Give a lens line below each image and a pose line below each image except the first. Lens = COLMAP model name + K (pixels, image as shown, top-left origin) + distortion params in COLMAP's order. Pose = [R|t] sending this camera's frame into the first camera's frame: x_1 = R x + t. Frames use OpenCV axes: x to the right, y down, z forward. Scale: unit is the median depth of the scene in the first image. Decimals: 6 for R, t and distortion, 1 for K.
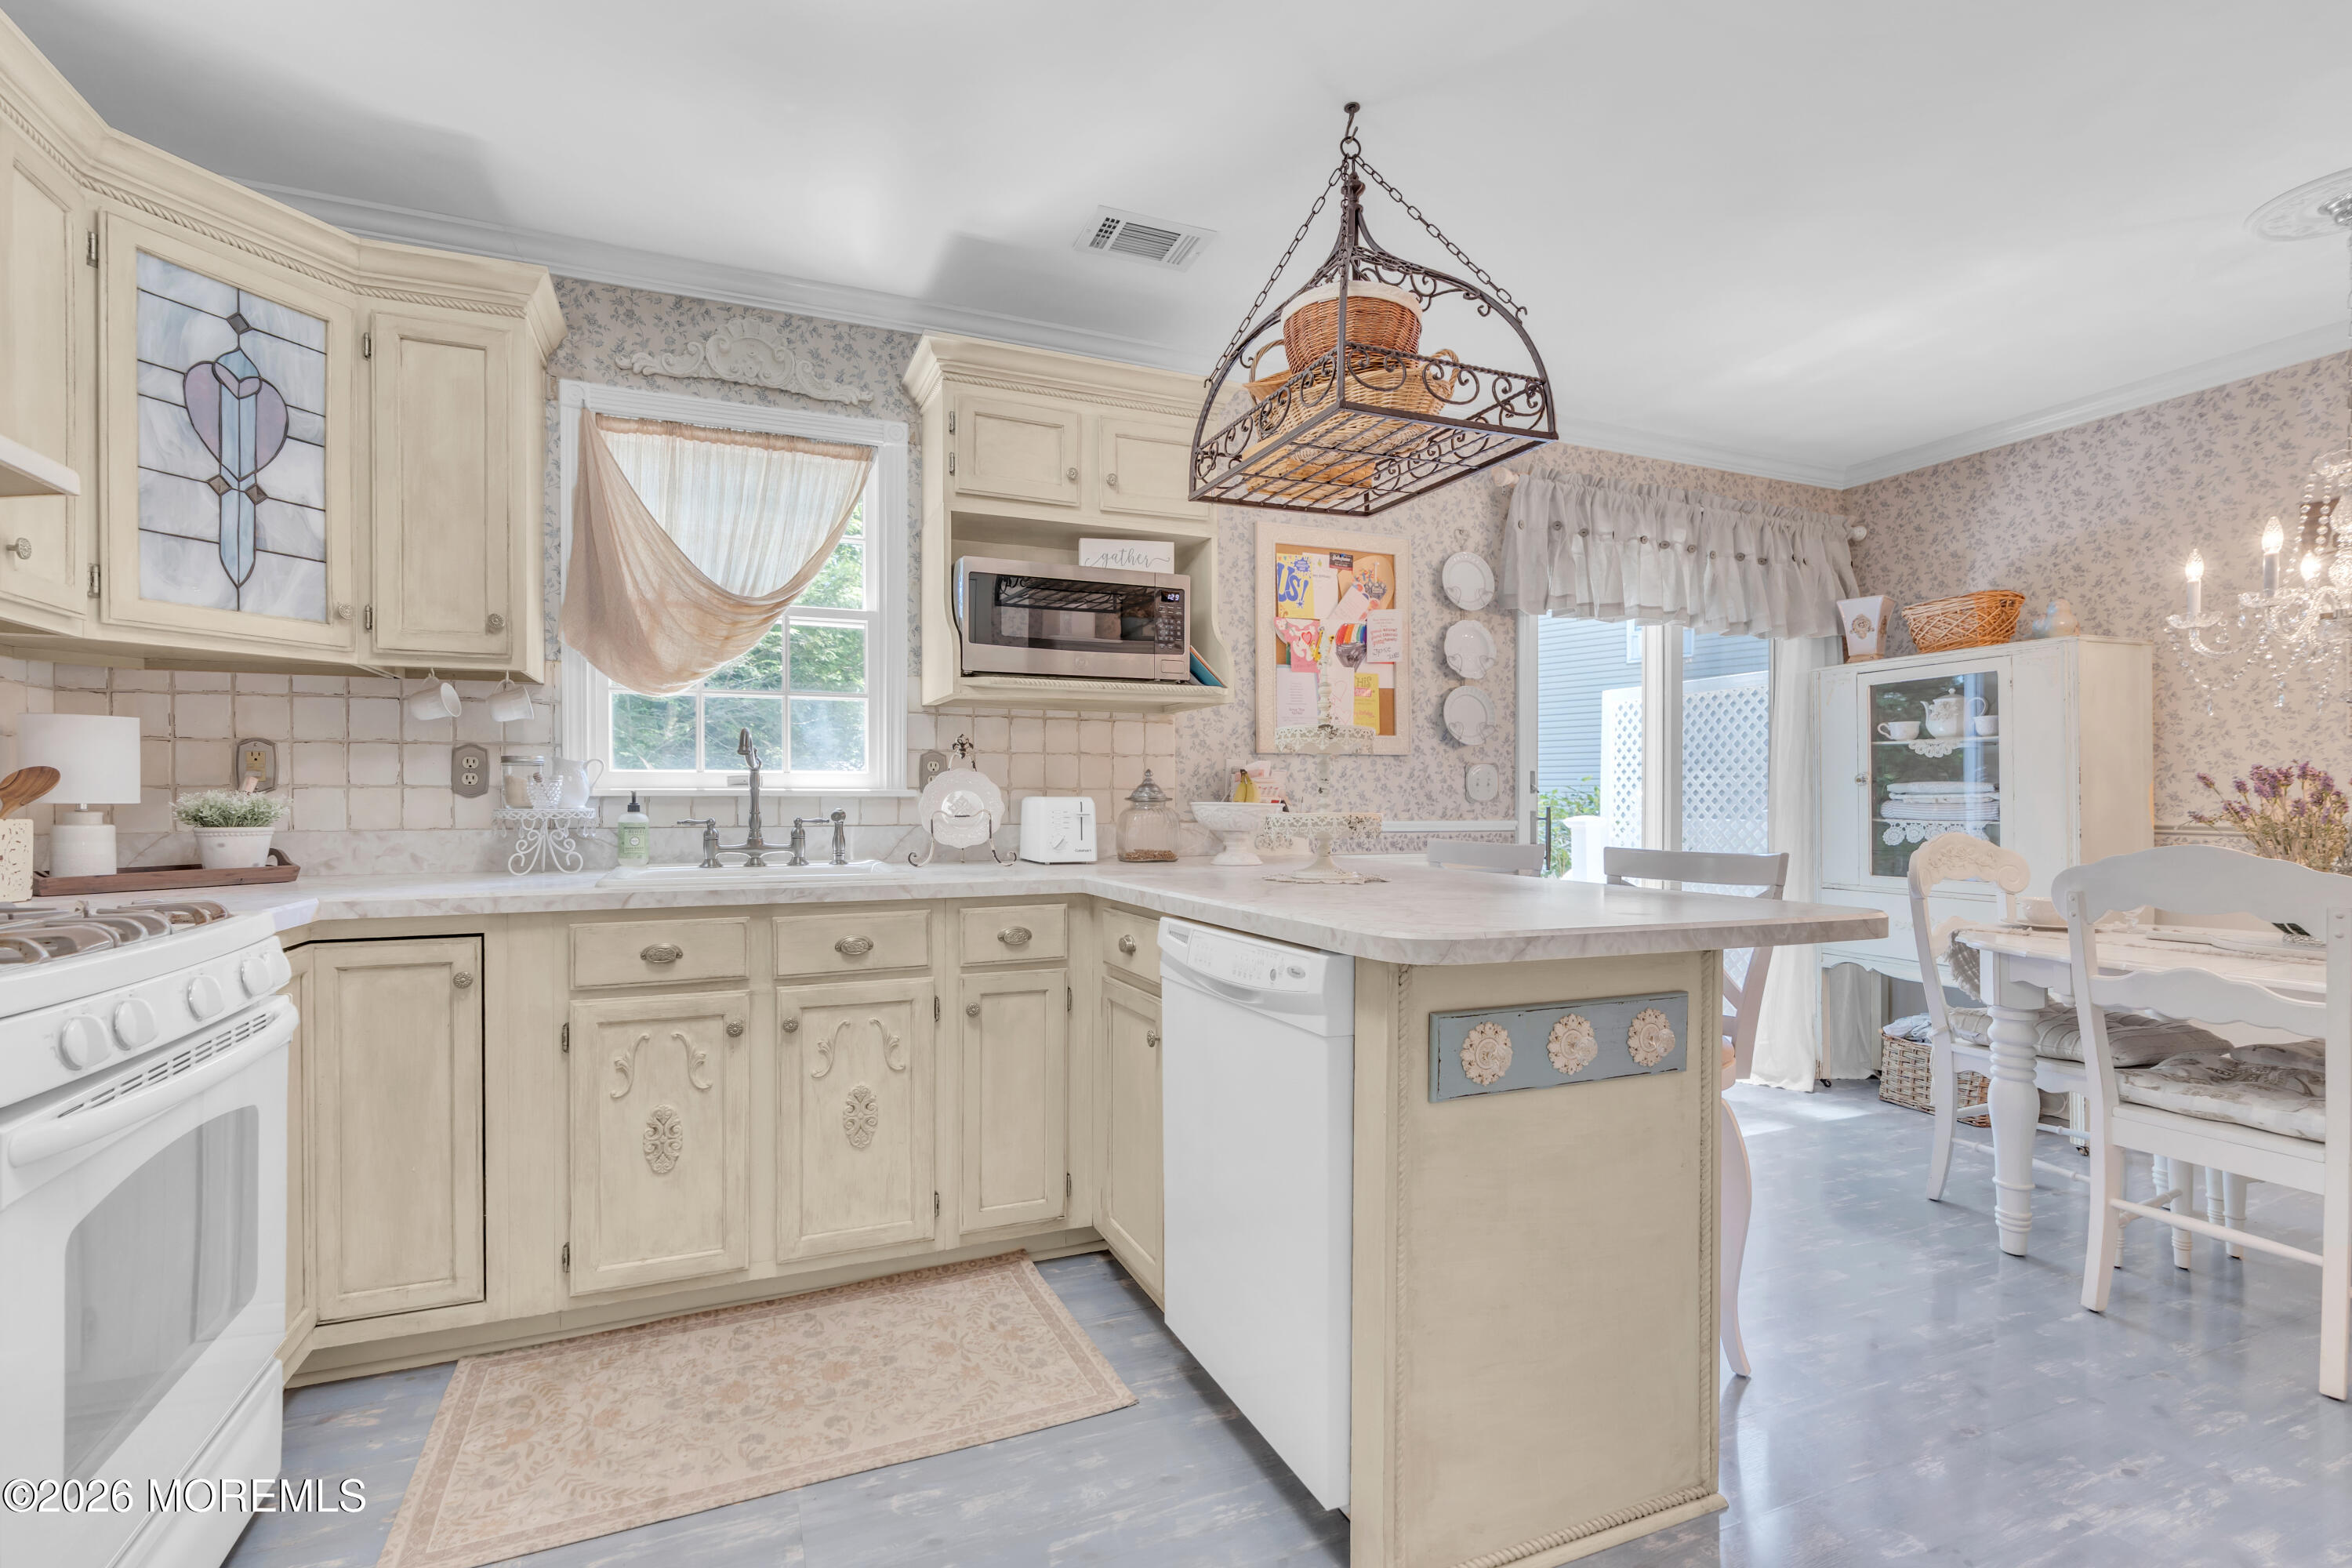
lens RADIAL K [[1090.8, 0, 1163.8], [0, 1090.8, 800.6], [0, 0, 1]] dist [-0.005518, 0.002953]
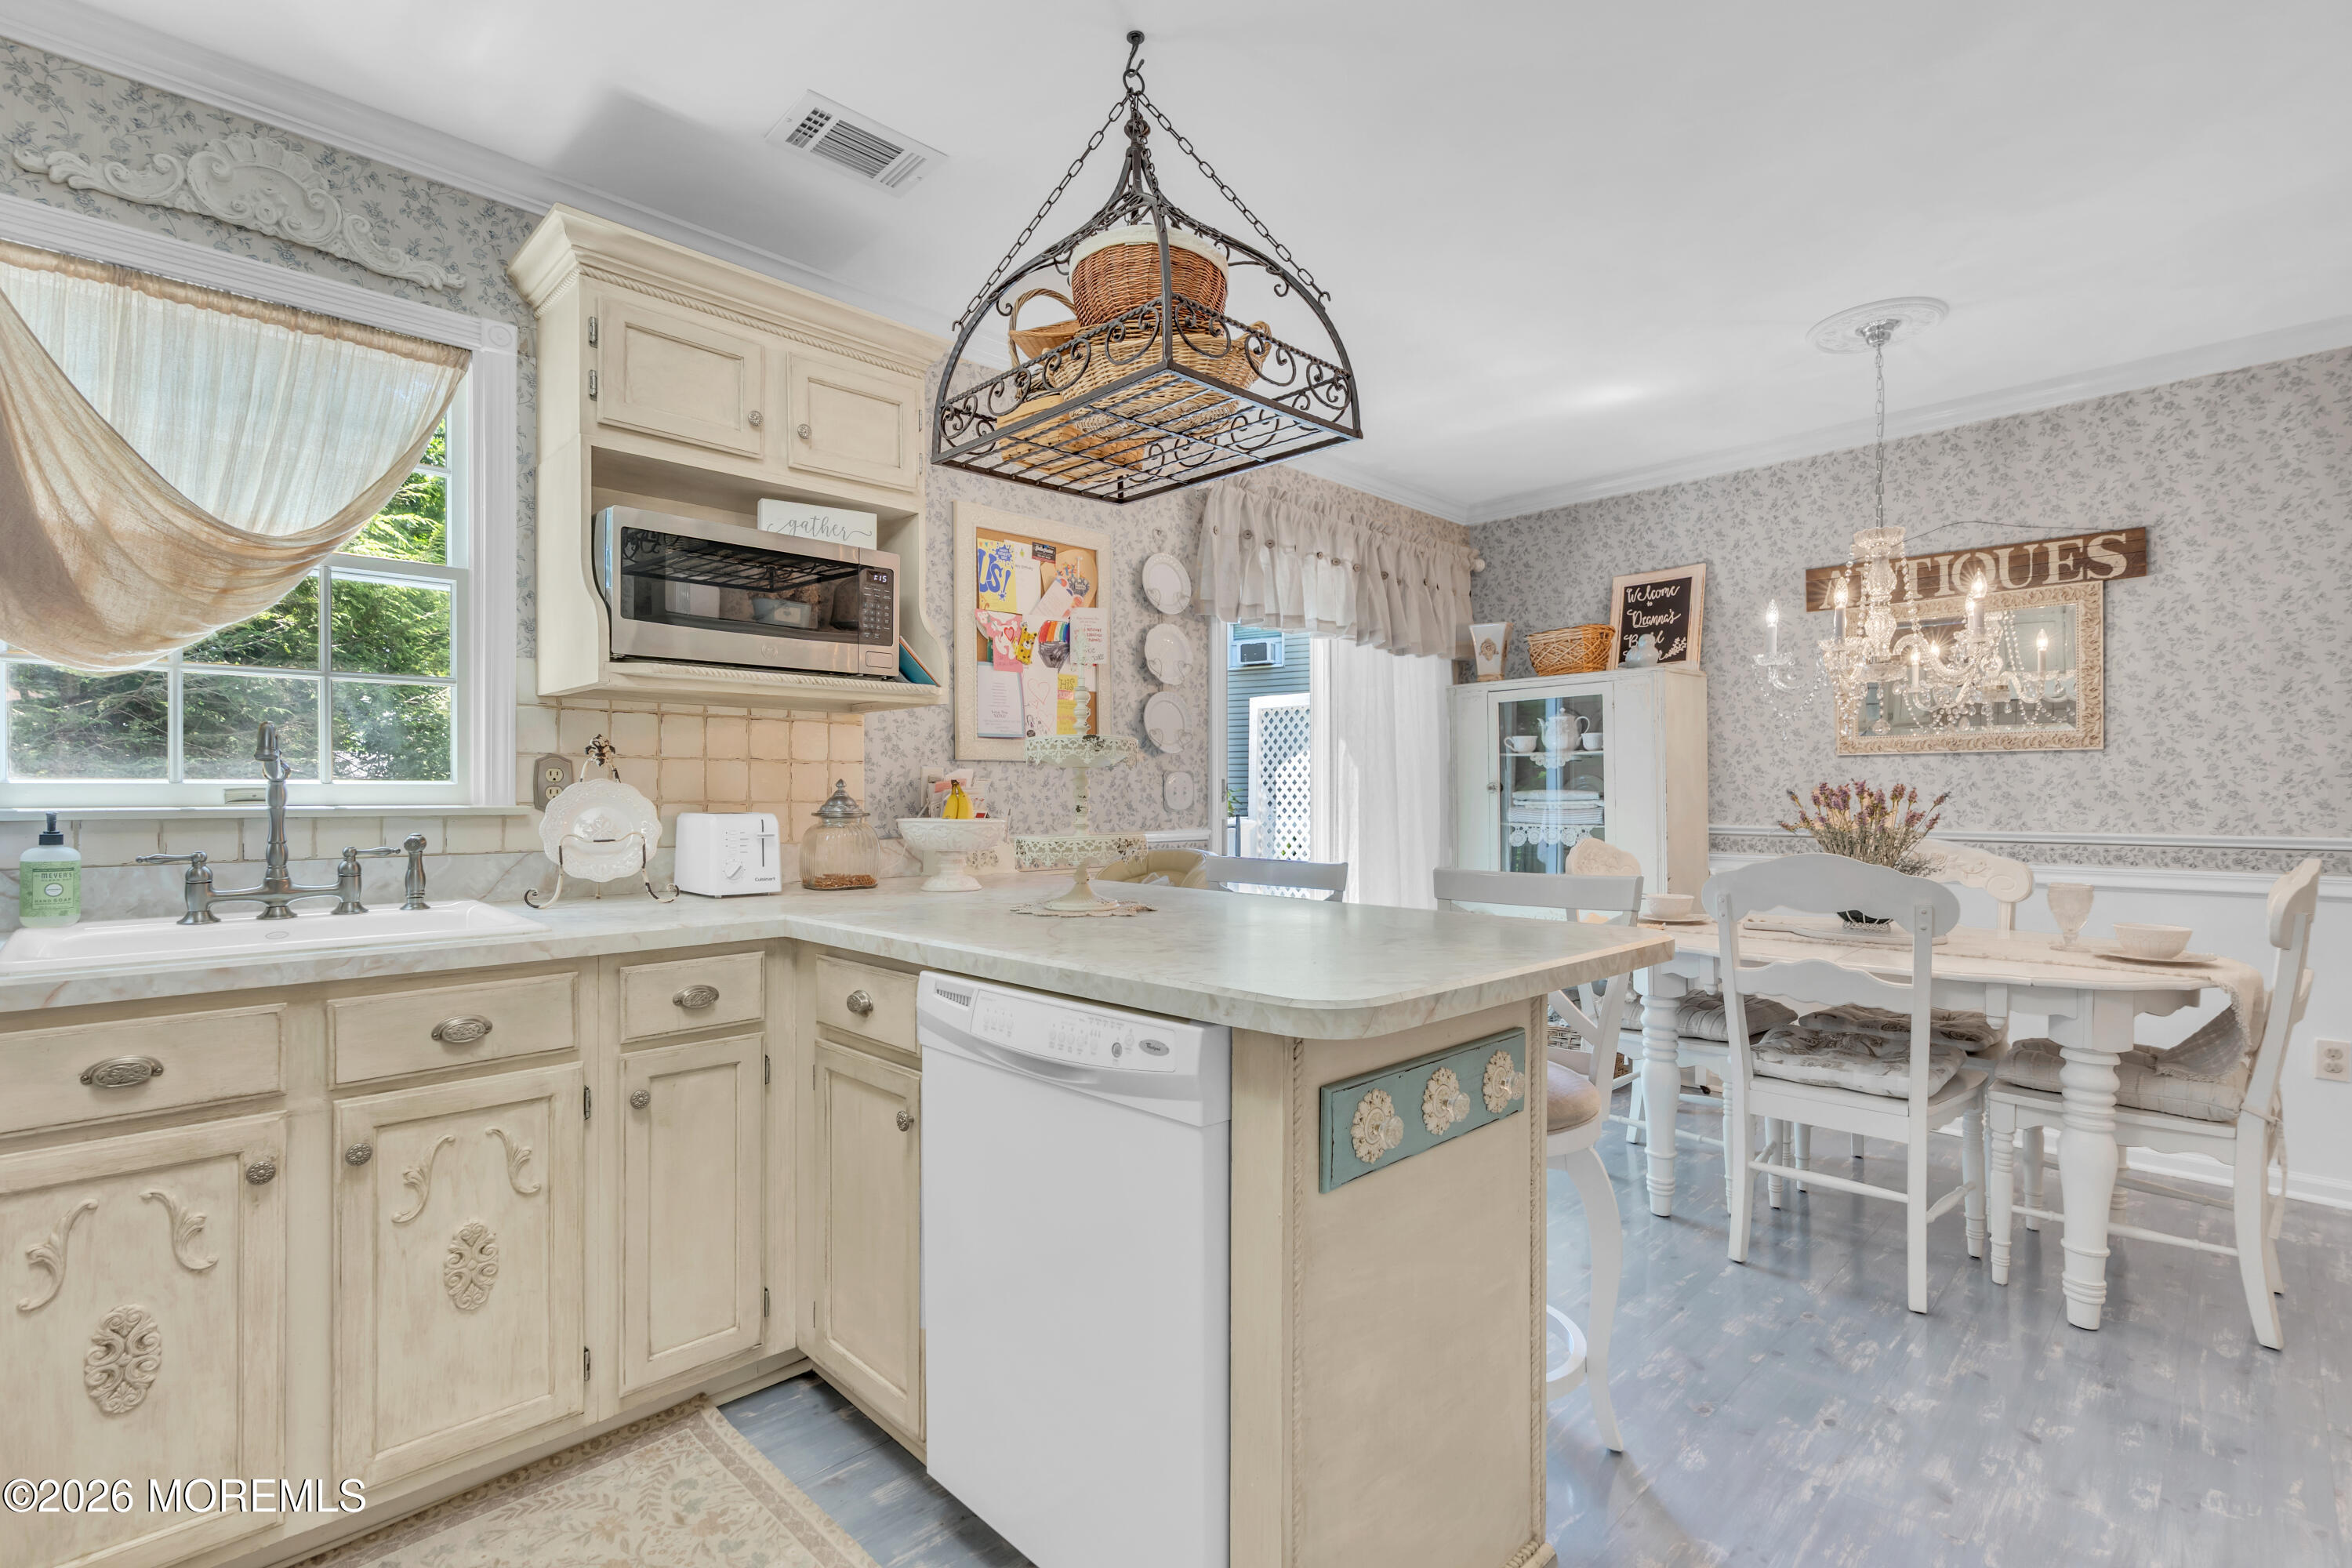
lens RADIAL K [[1090.8, 0, 1188.8], [0, 1090.8, 791.4], [0, 0, 1]] dist [-0.005518, 0.002953]
pose [[0.929372, 0.000036, 0.369143, -0.088486], [0.001889, 0.999986, -0.004854, -0.017052], [-0.369139, 0.005208, 0.929360, 0.132276]]
